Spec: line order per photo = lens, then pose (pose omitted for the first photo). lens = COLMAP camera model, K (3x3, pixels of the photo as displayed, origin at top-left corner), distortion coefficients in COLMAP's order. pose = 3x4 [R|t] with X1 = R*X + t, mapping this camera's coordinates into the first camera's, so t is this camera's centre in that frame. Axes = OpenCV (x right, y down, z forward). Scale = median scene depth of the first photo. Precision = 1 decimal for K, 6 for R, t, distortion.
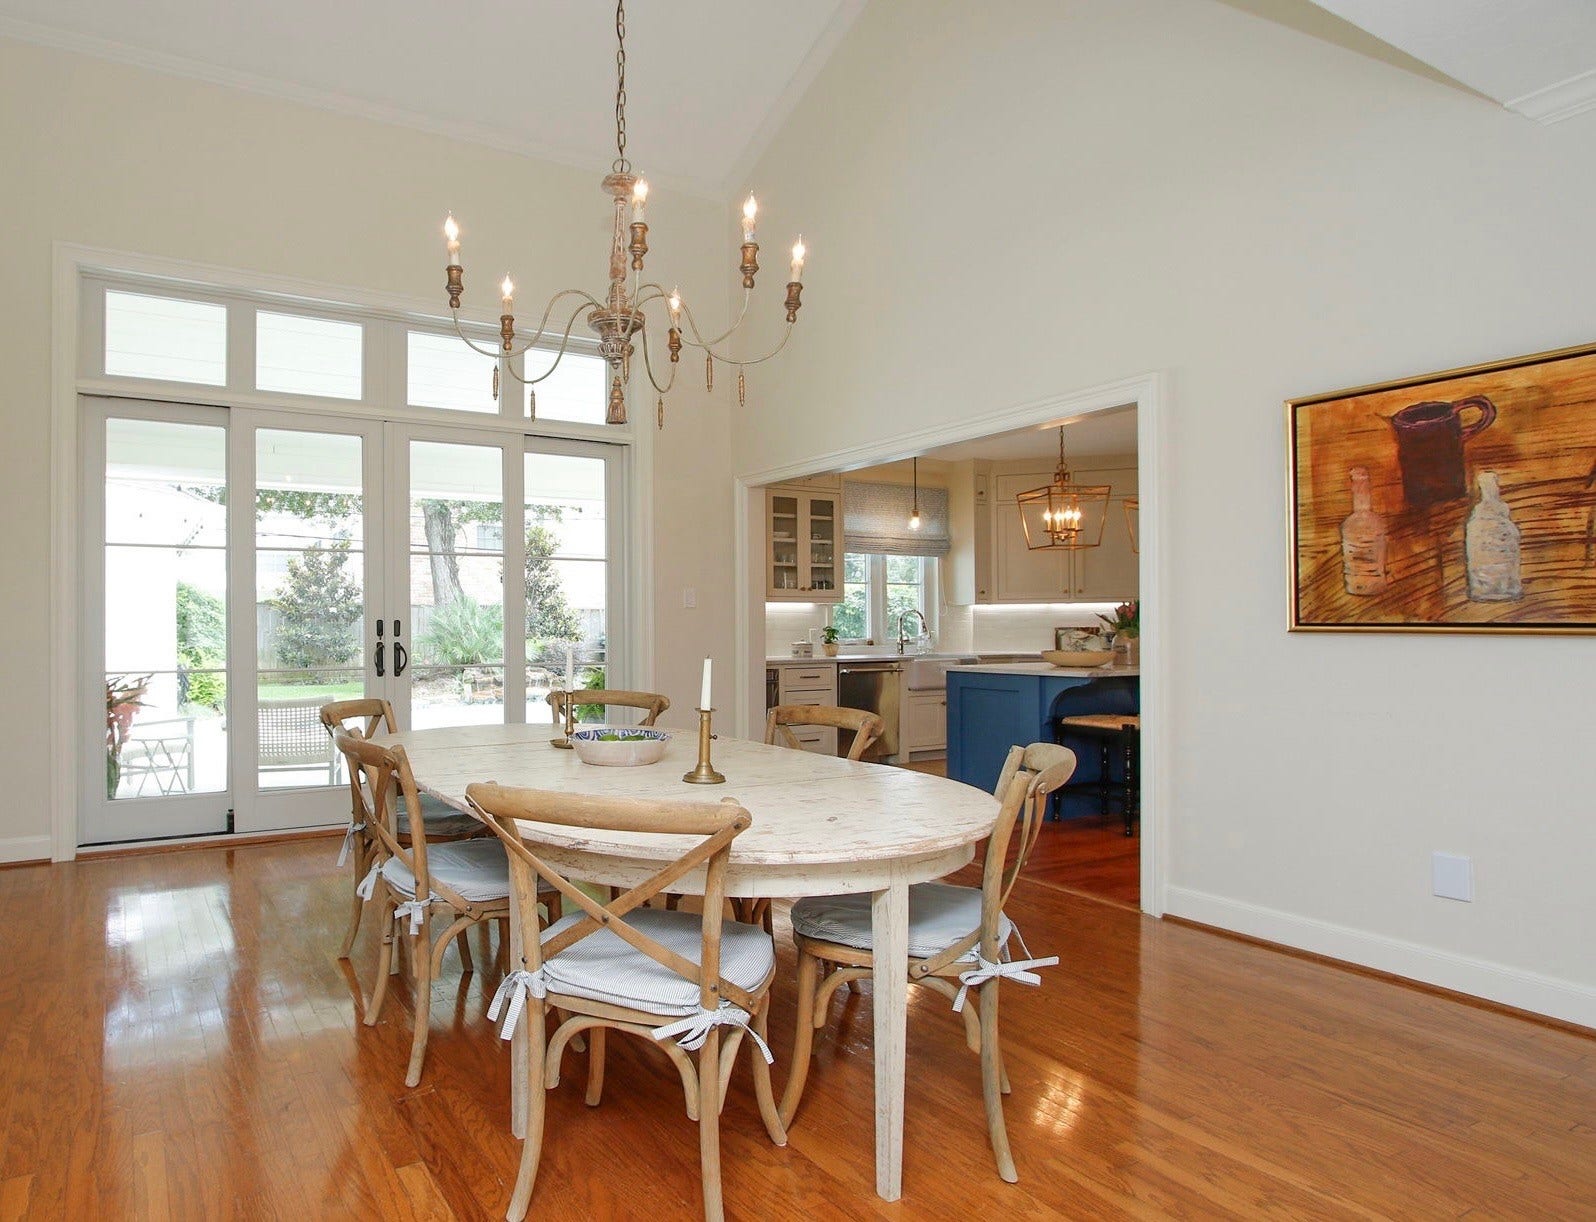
lens RADIAL K [[1082.0, 0, 798.0], [0, 1082.0, 611.0], [0, 0, 1]] dist [0.000745, 0.000335]
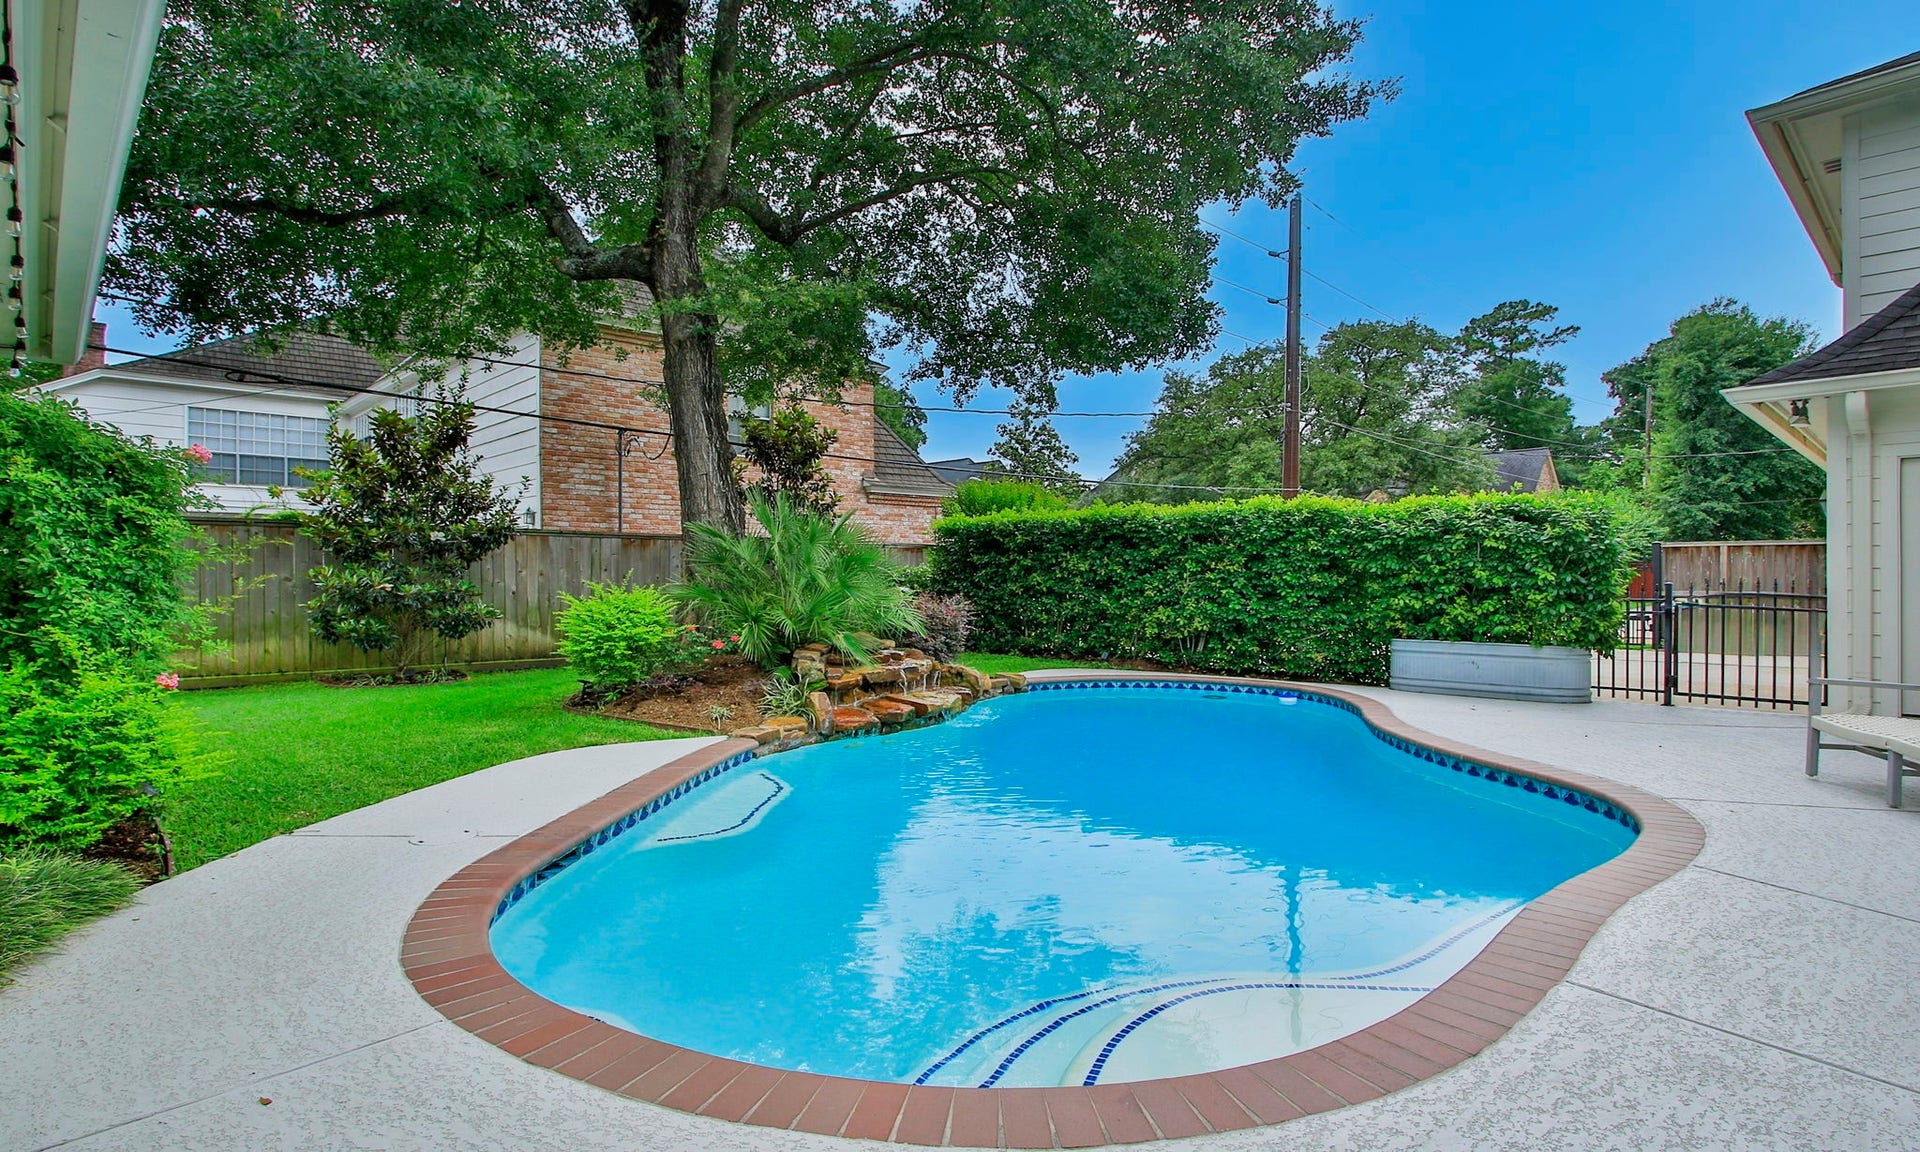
lens RADIAL K [[978.3, 0, 1066.7], [0, 978.3, 574.2], [0, 0, 1]] dist [-0.000669, -0.000276]
pose [[0.970782, 0.005507, 0.239900, -0.262966], [-0.007254, 0.999953, 0.006402, 0.012562], [-0.239853, -0.007955, 0.970777, 0.501939]]
